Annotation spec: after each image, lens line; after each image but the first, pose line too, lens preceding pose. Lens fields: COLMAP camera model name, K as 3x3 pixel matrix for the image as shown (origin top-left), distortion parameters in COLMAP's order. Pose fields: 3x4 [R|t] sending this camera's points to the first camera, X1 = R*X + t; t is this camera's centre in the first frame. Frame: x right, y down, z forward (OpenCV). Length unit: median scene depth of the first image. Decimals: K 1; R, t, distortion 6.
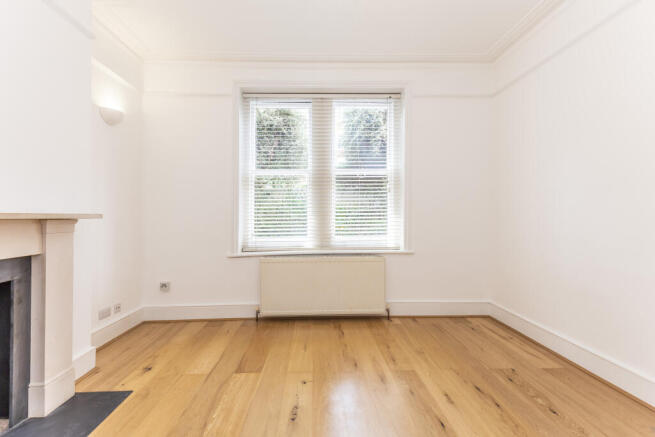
lens RADIAL K [[296.9, 0, 329.0], [0, 296.9, 215.6], [0, 0, 1]] dist [0.003541, 0.000248]
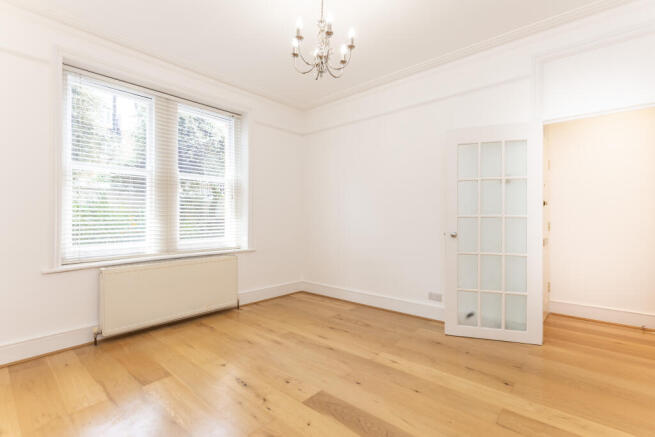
lens RADIAL K [[288.6, 0, 327.5], [0, 288.6, 218.5], [0, 0, 1]] dist [-0.000750, -0.000024]
pose [[0.694892, 0.006302, 0.719086, -0.391950], [-0.001929, 0.999974, -0.006899, 0.003225], [-0.719111, 0.003407, 0.694886, -0.038640]]
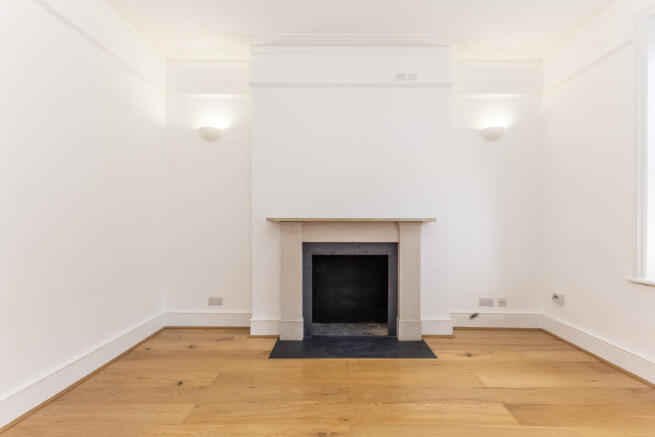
lens RADIAL K [[298.6, 0, 336.4], [0, 298.6, 217.8], [0, 0, 1]] dist [0.003724, 0.000250]
pose [[-0.018724, 0.002121, -0.999822, 0.383007], [-0.000629, 0.999998, 0.002133, -0.006469], [0.999825, 0.000669, -0.018722, 0.368841]]
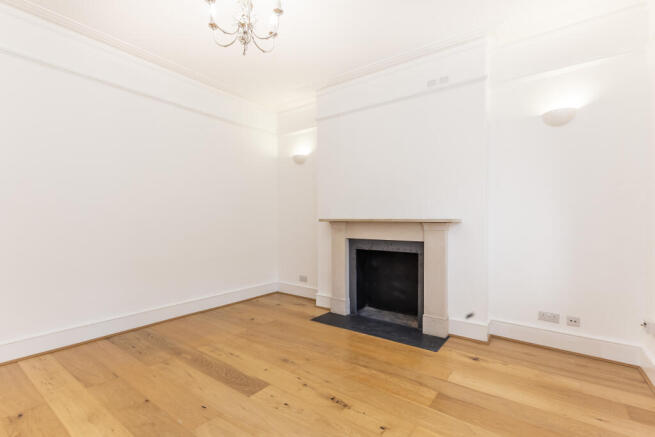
lens RADIAL K [[298.6, 0, 334.6], [0, 298.6, 221.7], [0, 0, 1]] dist [0.002022, 0.000167]
pose [[-0.597620, 0.011590, -0.801696, 0.418624], [0.004259, 0.999927, 0.011281, -0.006646], [0.801768, 0.003327, -0.597626, 0.883373]]
